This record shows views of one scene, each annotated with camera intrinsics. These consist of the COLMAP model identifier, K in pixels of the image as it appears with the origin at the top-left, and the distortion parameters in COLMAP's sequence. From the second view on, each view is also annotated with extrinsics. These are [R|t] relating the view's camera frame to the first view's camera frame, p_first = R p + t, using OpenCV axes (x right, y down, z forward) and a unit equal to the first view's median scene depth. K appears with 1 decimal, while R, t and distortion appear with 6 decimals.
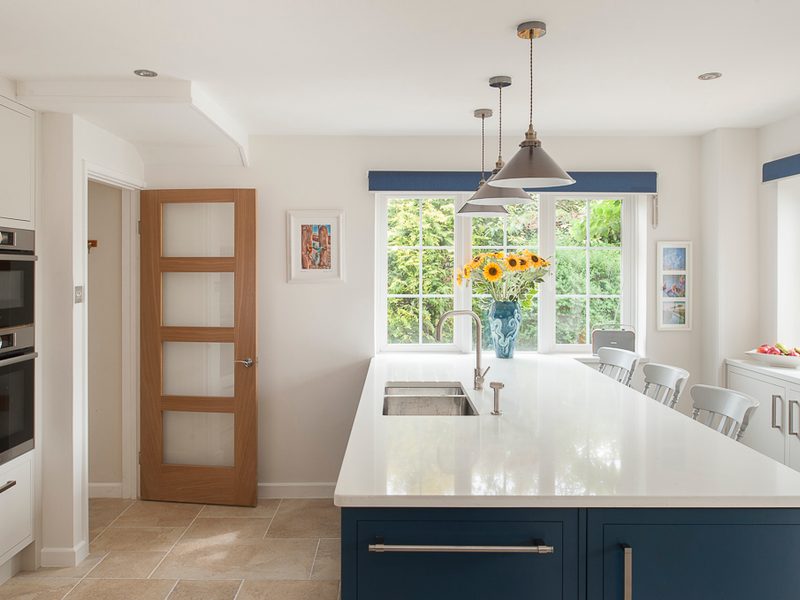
lens RADIAL K [[628.2, 0, 400.4], [0, 628.2, 271.9], [0, 0, 1]] dist [0.004778, -0.001176]
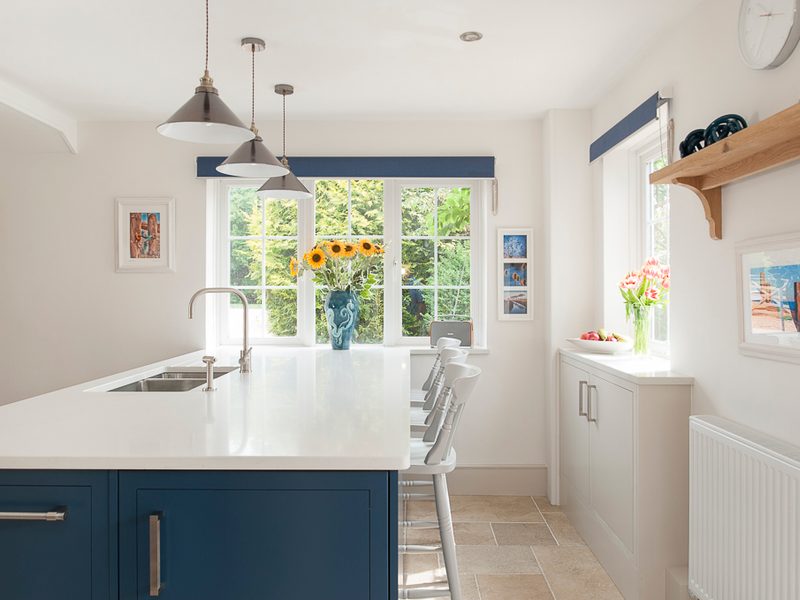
lens RADIAL K [[613.6, 0, 402.8], [0, 613.6, 285.1], [0, 0, 1]] dist [-0.004218, -0.005945]
pose [[0.999969, -0.003444, -0.007067, 0.270360], [0.003351, 0.999909, -0.013044, 0.050715], [0.007111, 0.013019, 0.999890, 0.058225]]
